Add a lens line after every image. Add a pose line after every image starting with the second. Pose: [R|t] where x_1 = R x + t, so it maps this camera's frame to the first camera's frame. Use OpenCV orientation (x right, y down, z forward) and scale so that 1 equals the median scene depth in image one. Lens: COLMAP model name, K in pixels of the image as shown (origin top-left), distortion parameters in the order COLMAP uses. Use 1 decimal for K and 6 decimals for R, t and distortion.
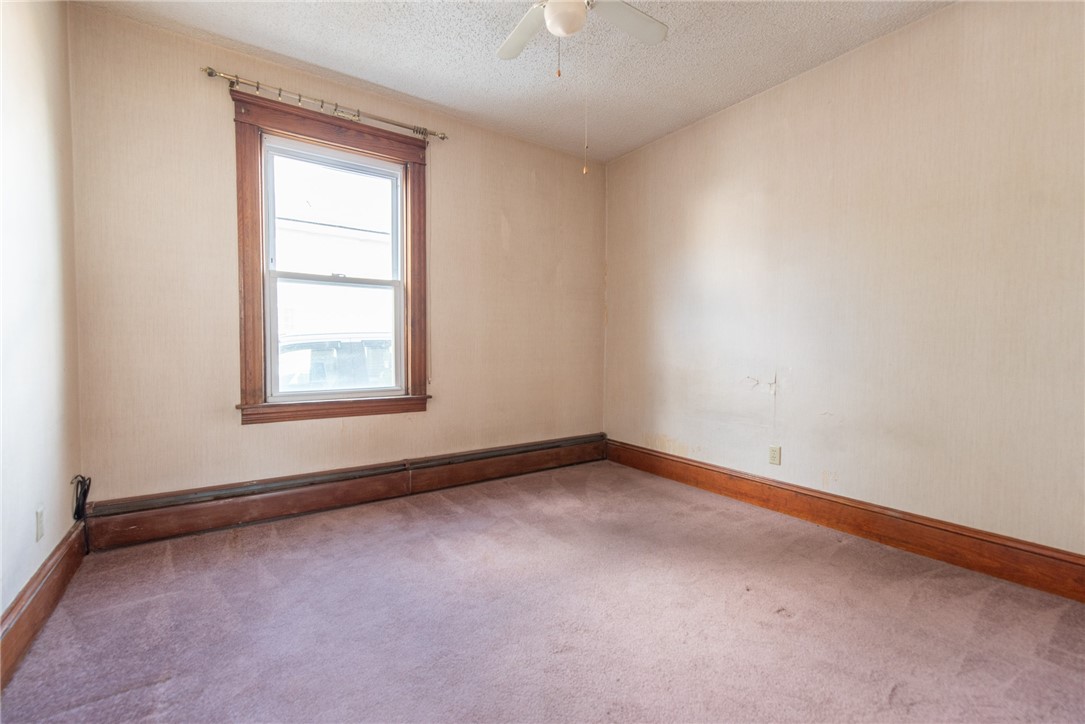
lens RADIAL K [[467.9, 0, 540.7], [0, 467.9, 368.8], [0, 0, 1]] dist [0.001619, -0.000396]
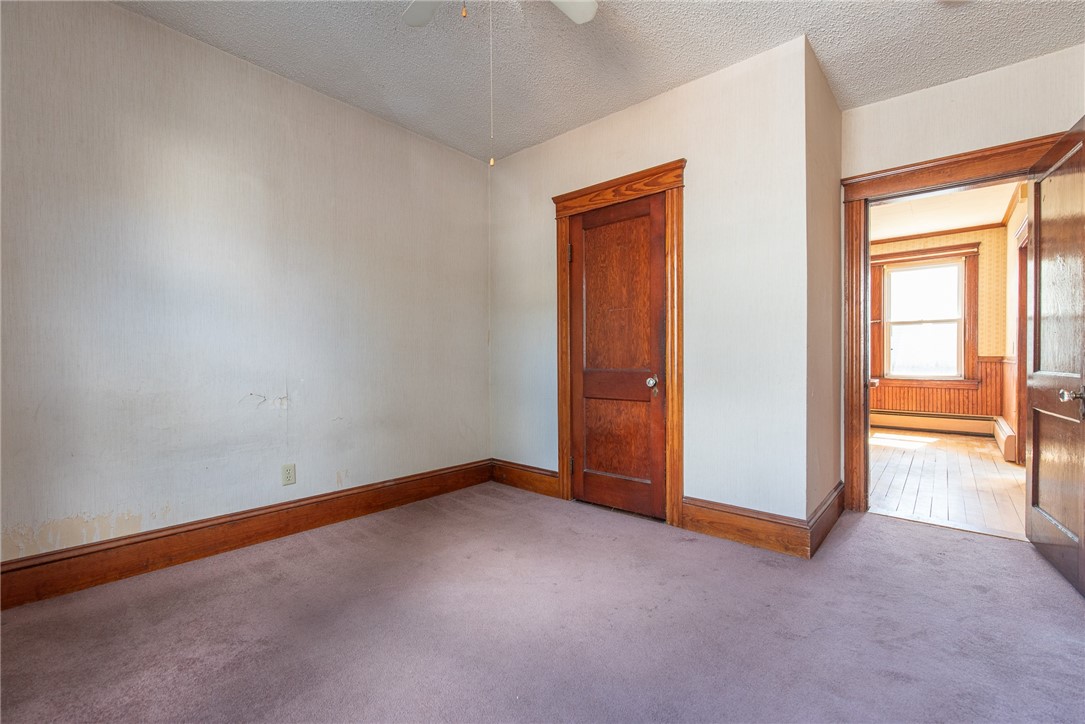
lens RADIAL K [[467.9, 0, 546.2], [0, 467.9, 364.9], [0, 0, 1]] dist [0.001619, -0.000396]
pose [[-0.262742, -0.015563, 0.964741, -0.728778], [0.043171, 0.998679, 0.027867, -0.050489], [-0.963900, 0.048971, -0.261723, 1.032844]]
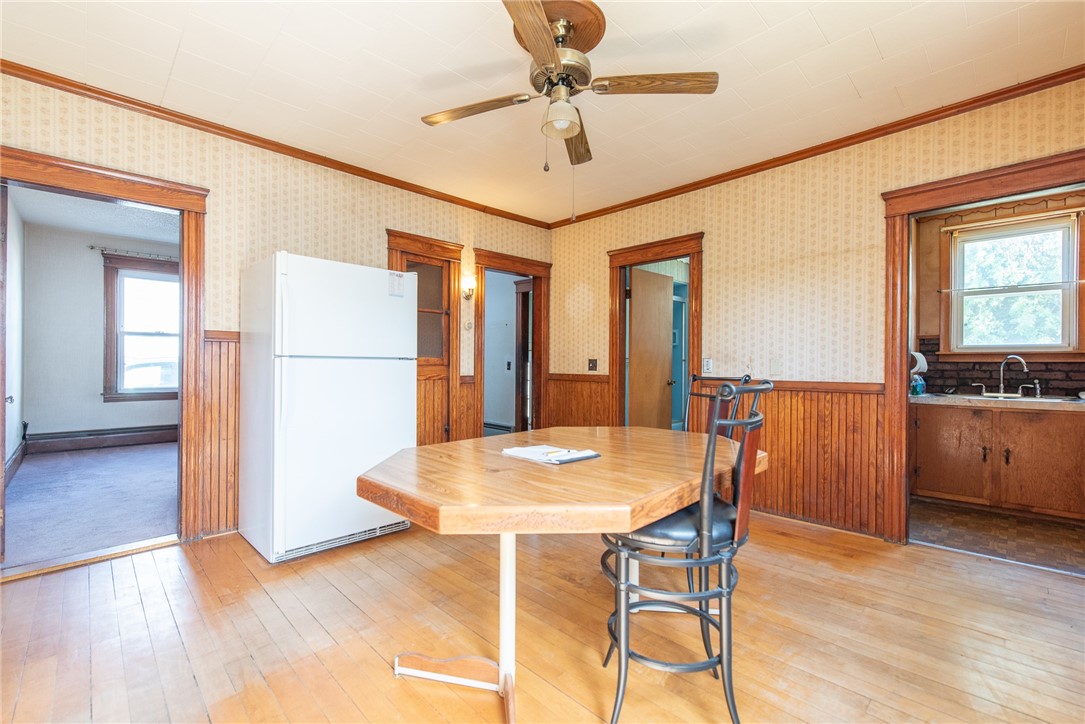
lens RADIAL K [[467.9, 0, 540.7], [0, 467.9, 362.3], [0, 0, 1]] dist [0.001619, -0.000396]
pose [[0.983589, -0.005866, 0.180329, 0.597322], [0.013979, 0.998945, -0.043750, 0.034413], [-0.179882, 0.045552, 0.982633, -0.932834]]
